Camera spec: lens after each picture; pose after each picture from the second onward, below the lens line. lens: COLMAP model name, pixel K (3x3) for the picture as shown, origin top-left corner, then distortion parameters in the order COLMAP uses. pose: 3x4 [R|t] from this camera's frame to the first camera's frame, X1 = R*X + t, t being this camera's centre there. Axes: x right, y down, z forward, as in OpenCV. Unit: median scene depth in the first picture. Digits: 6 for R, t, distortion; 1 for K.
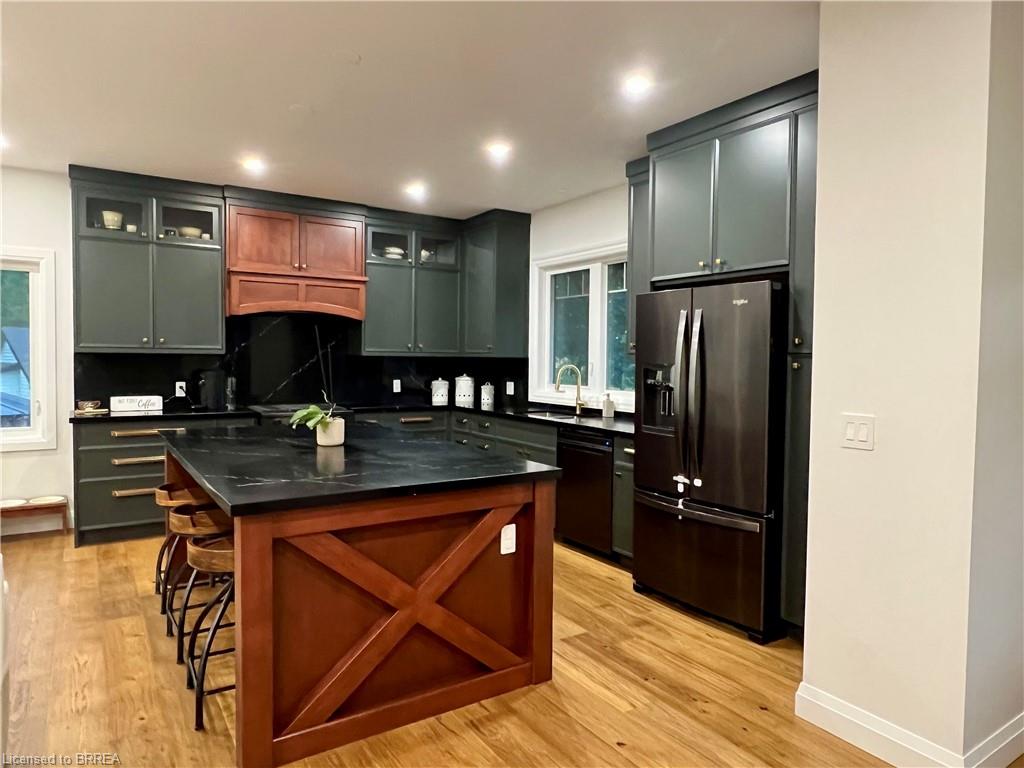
lens RADIAL K [[661.2, 0, 514.5], [0, 661.2, 375.5], [0, 0, 1]] dist [0.006783, 0.004628]
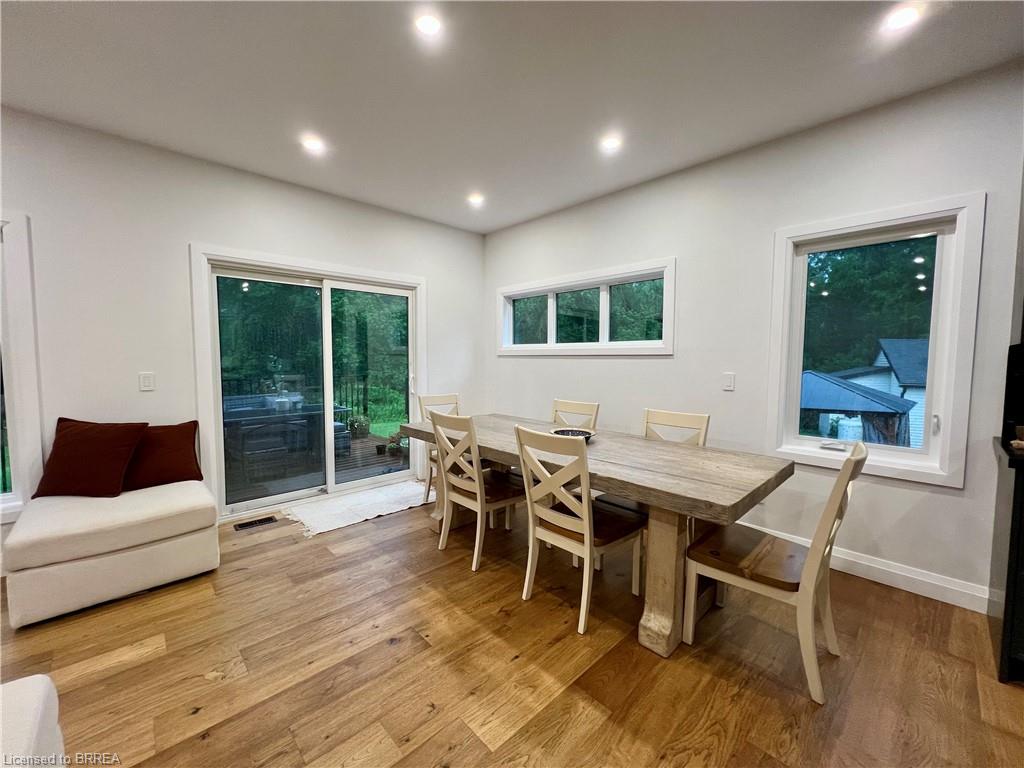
lens RADIAL K [[411.2, 0, 511.5], [0, 411.2, 383.2], [0, 0, 1]] dist [-0.001421, 0.000646]
pose [[0.184477, 0.053326, -0.981389, -0.337654], [-0.029453, 0.998378, 0.048713, -0.003684], [0.982395, 0.019918, 0.185749, 0.427728]]
